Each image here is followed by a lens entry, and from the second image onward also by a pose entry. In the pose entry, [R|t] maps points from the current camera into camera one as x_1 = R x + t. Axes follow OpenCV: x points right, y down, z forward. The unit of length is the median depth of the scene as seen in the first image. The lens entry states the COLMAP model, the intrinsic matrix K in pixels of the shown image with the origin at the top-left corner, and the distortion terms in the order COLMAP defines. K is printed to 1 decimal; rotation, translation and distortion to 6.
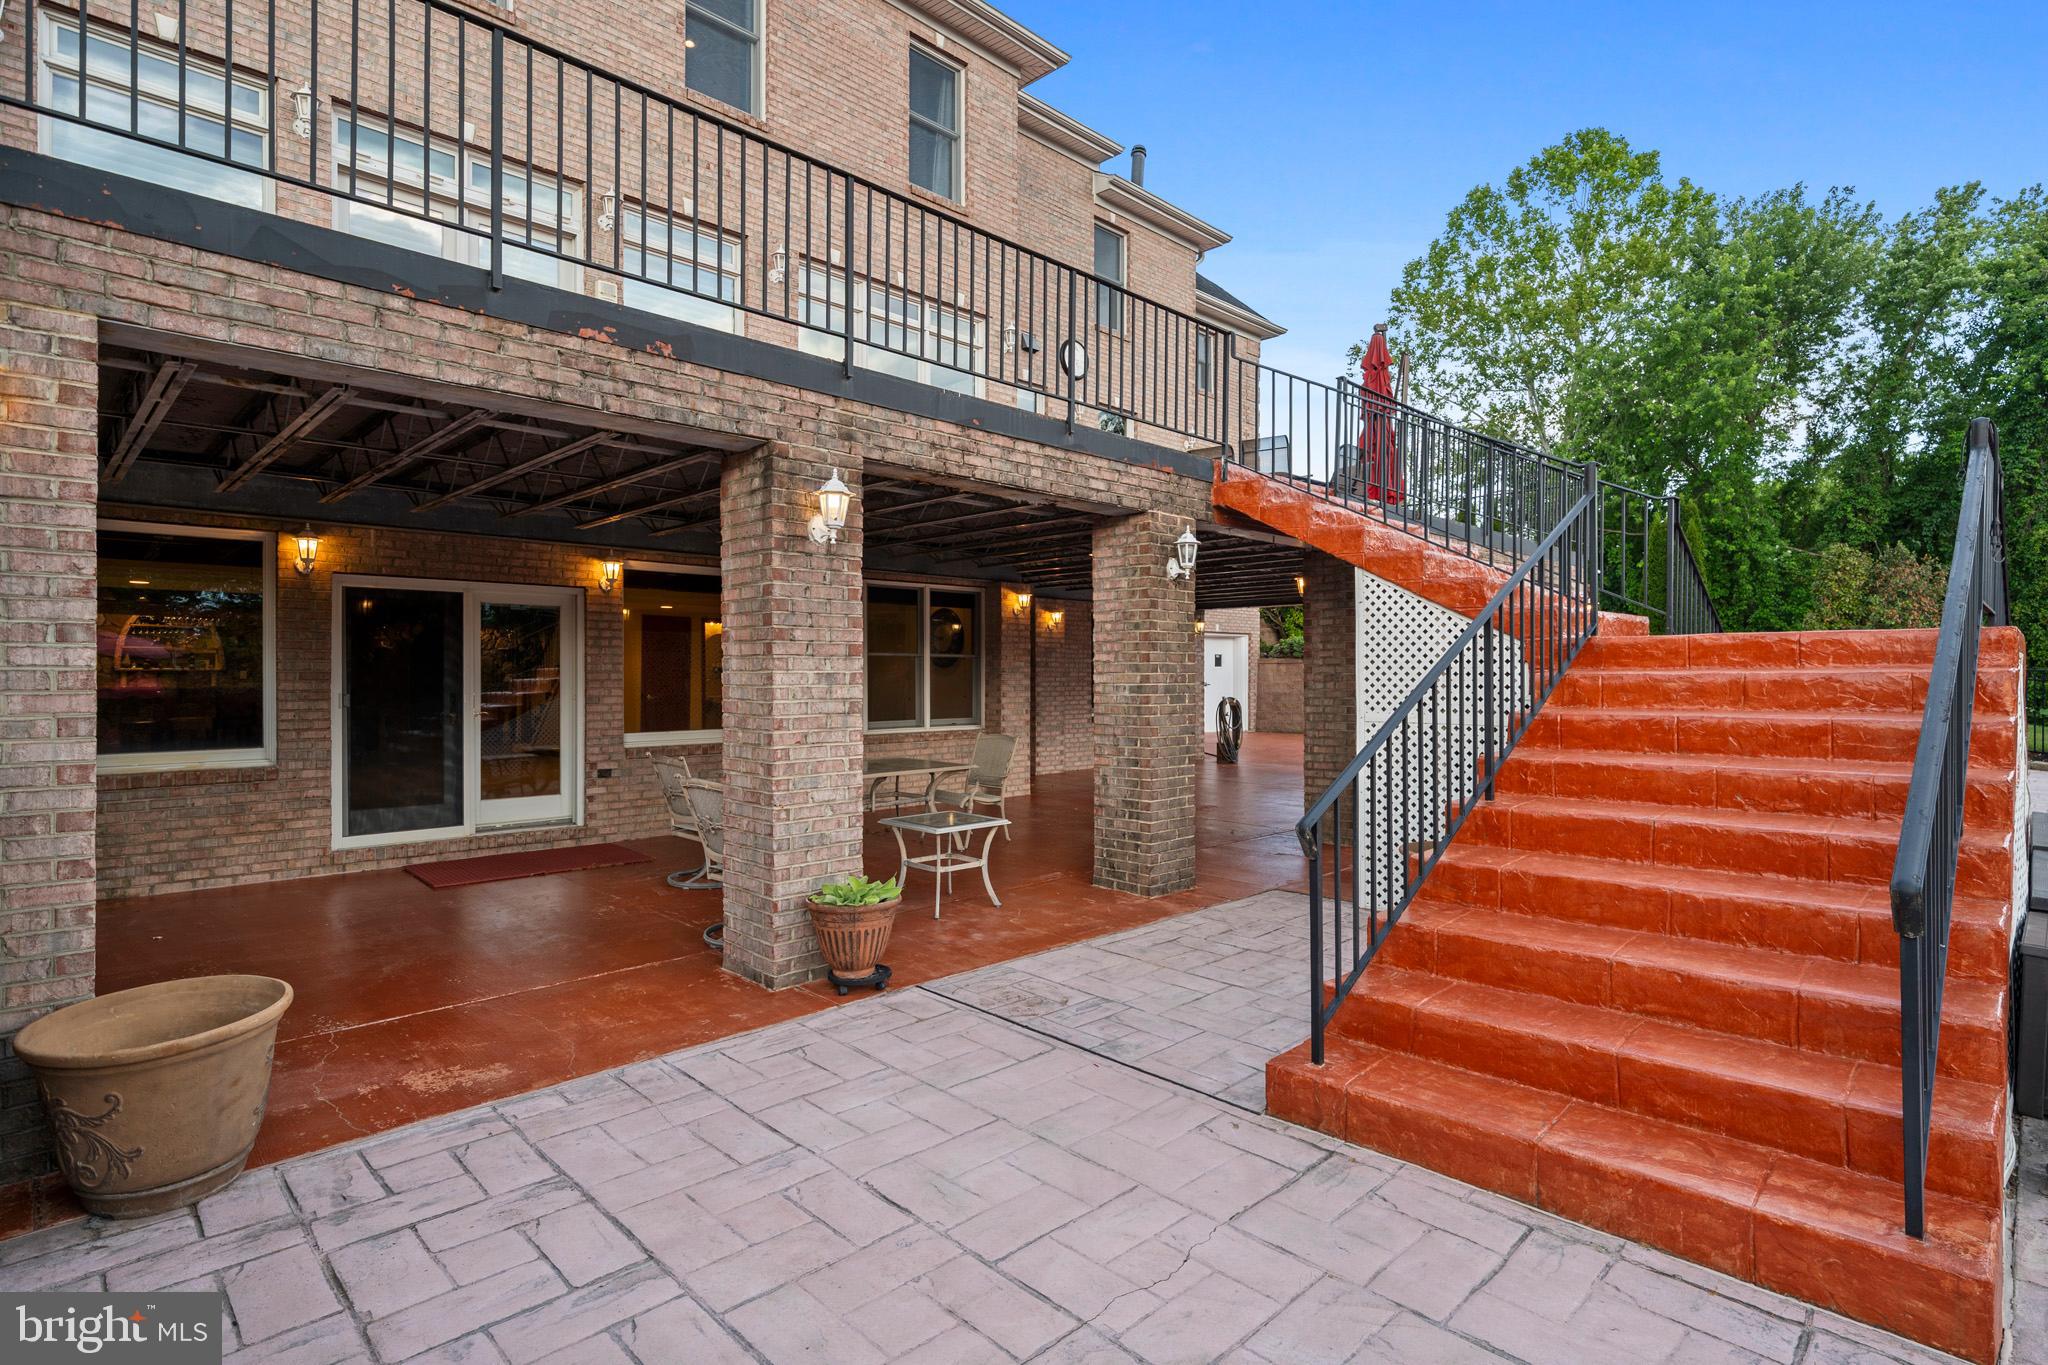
lens RADIAL K [[1011.1, 0, 1014.5], [0, 1011.1, 670.9], [0, 0, 1]] dist [-0.000459, 0.000695]
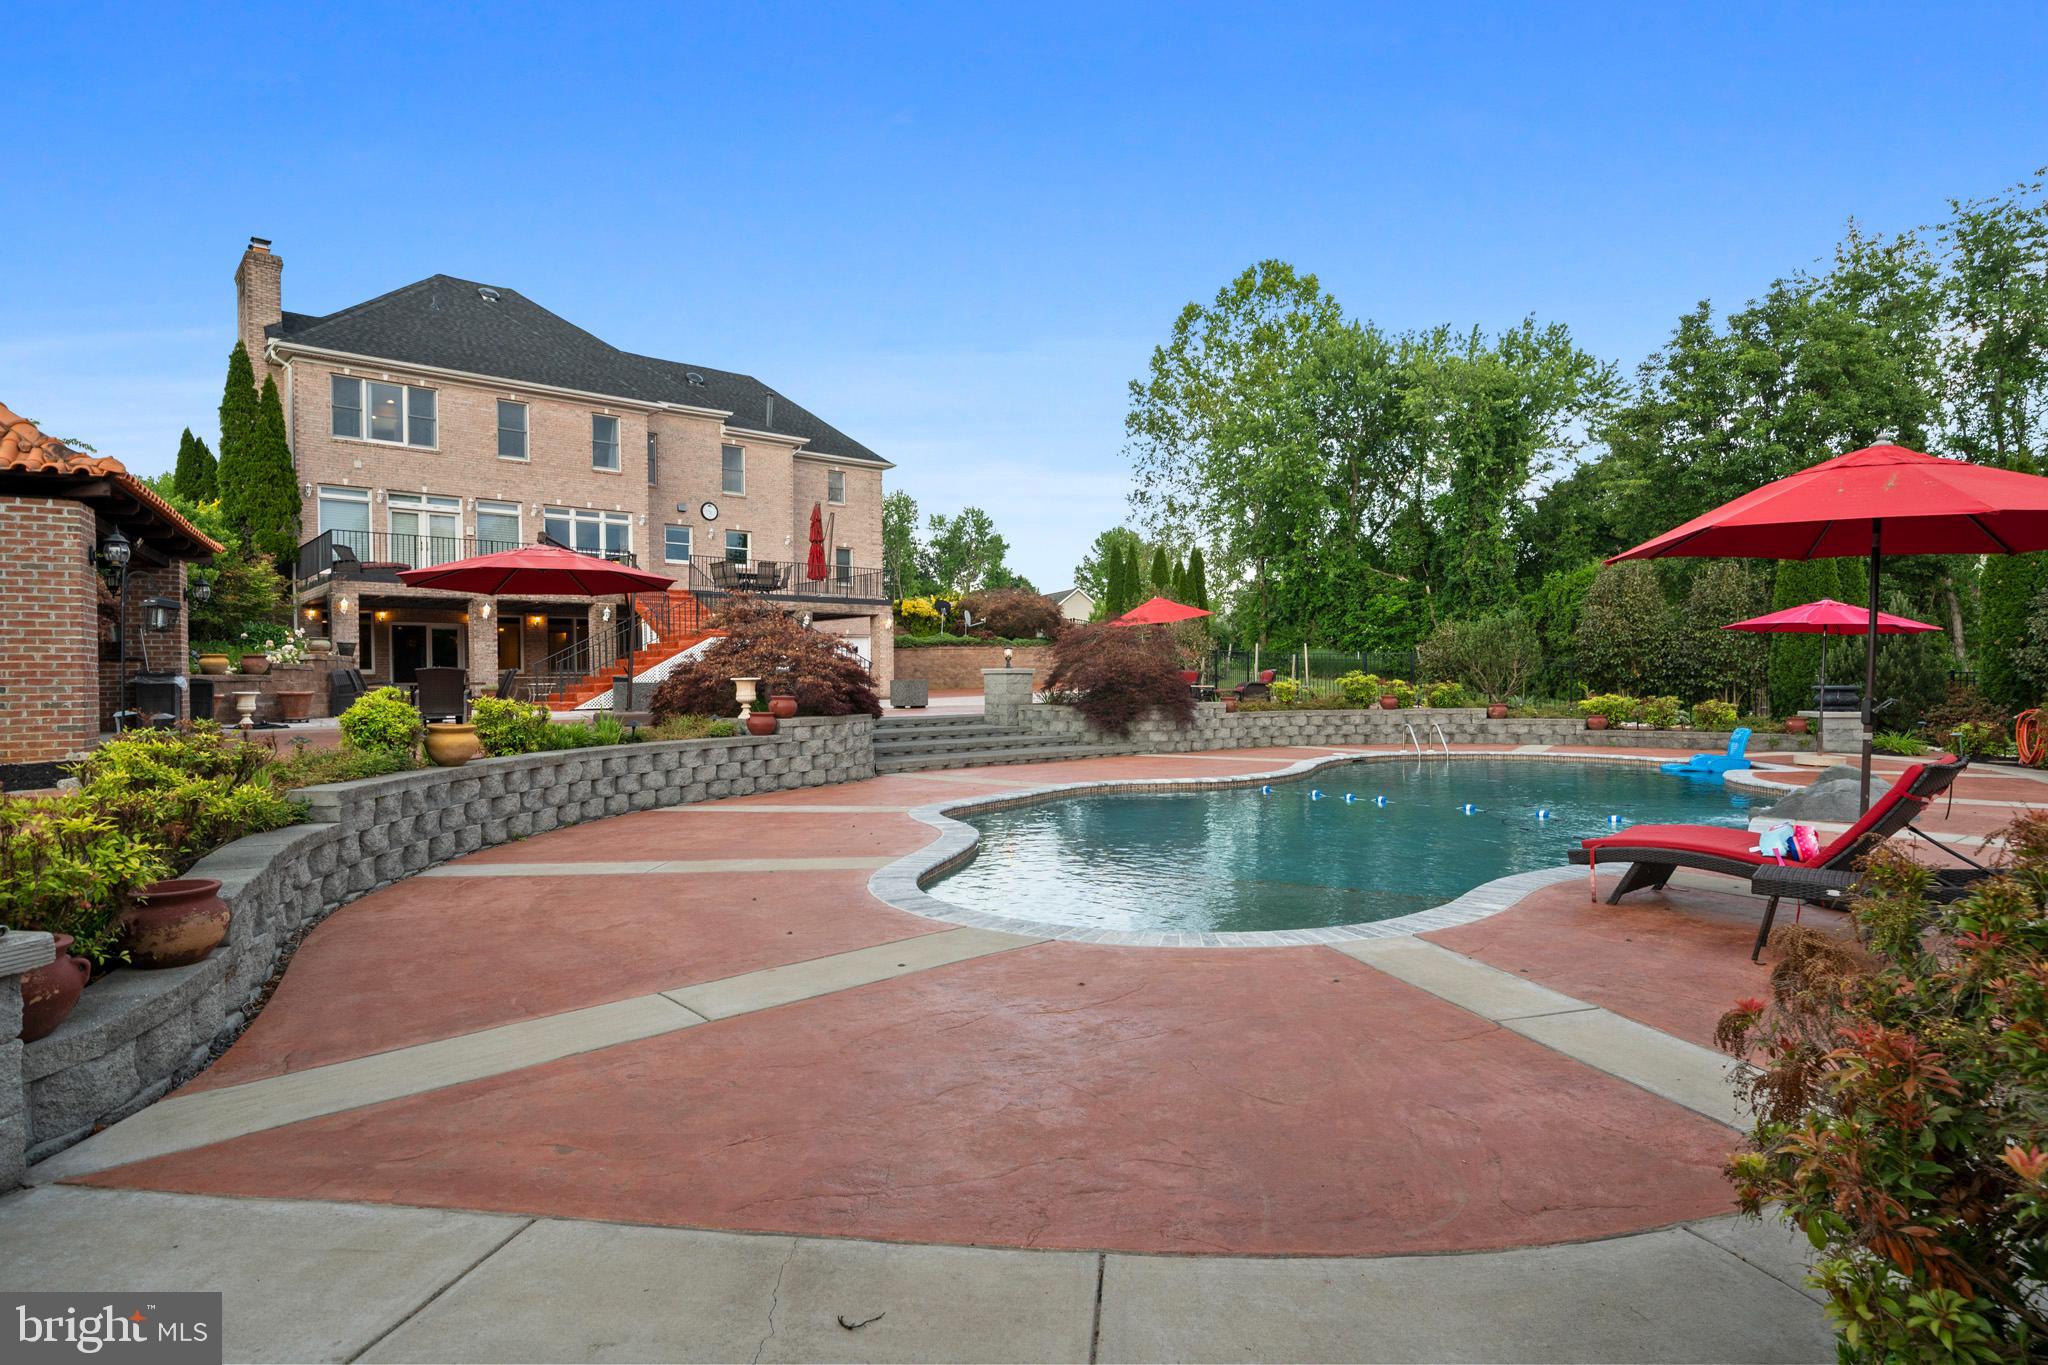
lens RADIAL K [[1083.2, 0, 1021.2], [0, 1083.2, 688.4], [0, 0, 1]] dist [-0.000813, -0.000883]
pose [[0.998026, -0.009414, -0.062098, 1.440735], [0.010076, 0.999896, 0.010359, 0.099456], [0.061994, -0.010964, 0.998016, -2.158188]]
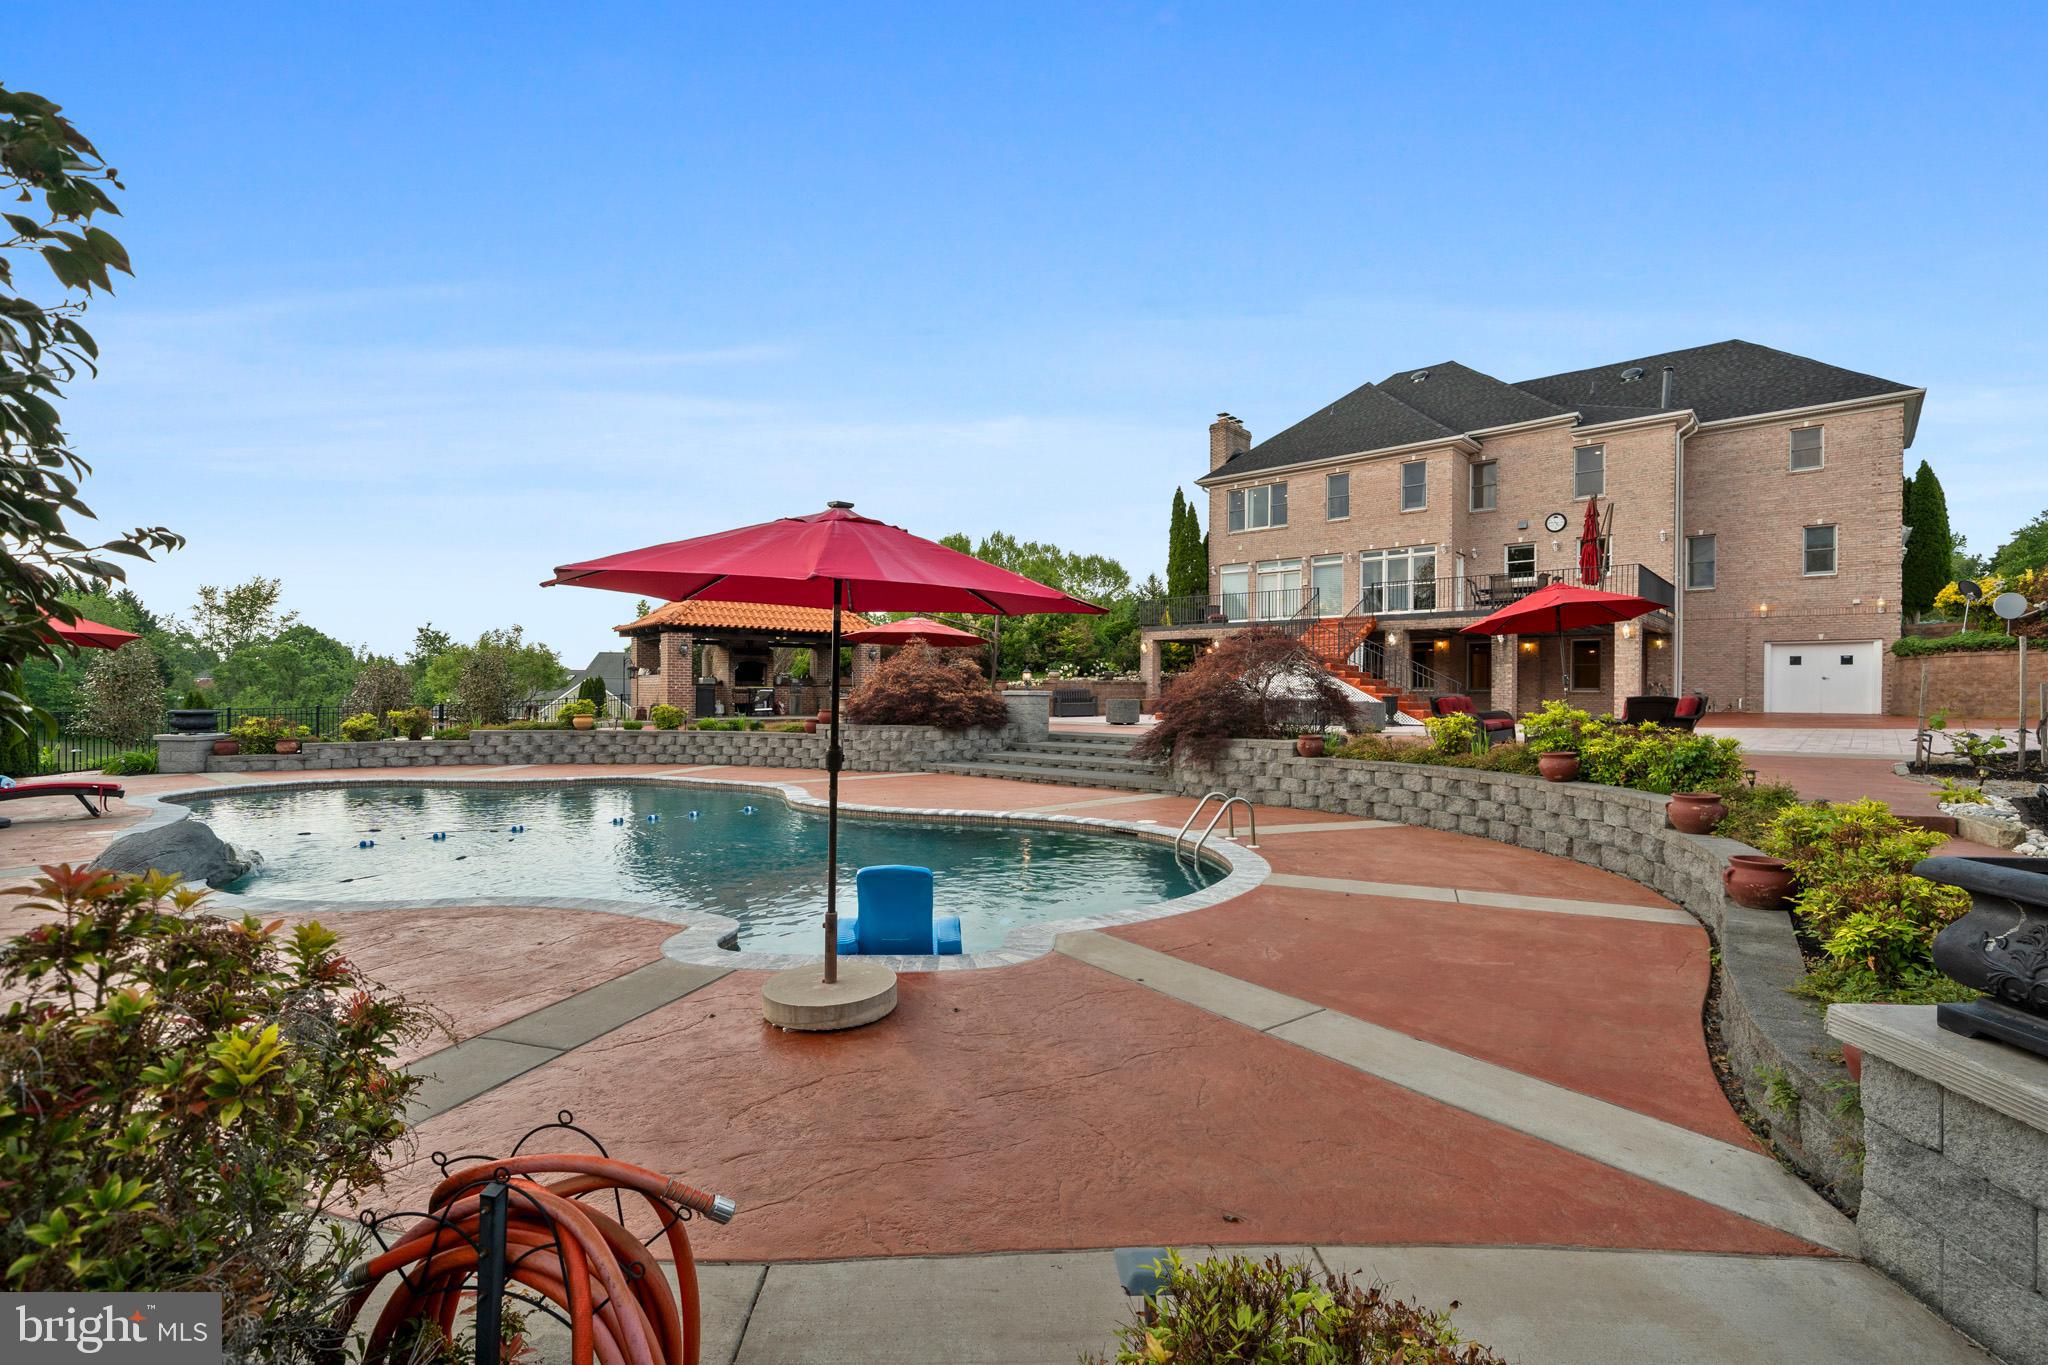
lens RADIAL K [[897.1, 0, 1024.0], [0, 897.1, 682.5], [0, 0, 1]] dist [-0.001756, -0.000084]
pose [[0.077420, -0.012145, -0.996925, 2.995625], [-0.002847, 0.999919, -0.012402, 0.085559], [0.996994, 0.003799, 0.077380, -0.412574]]
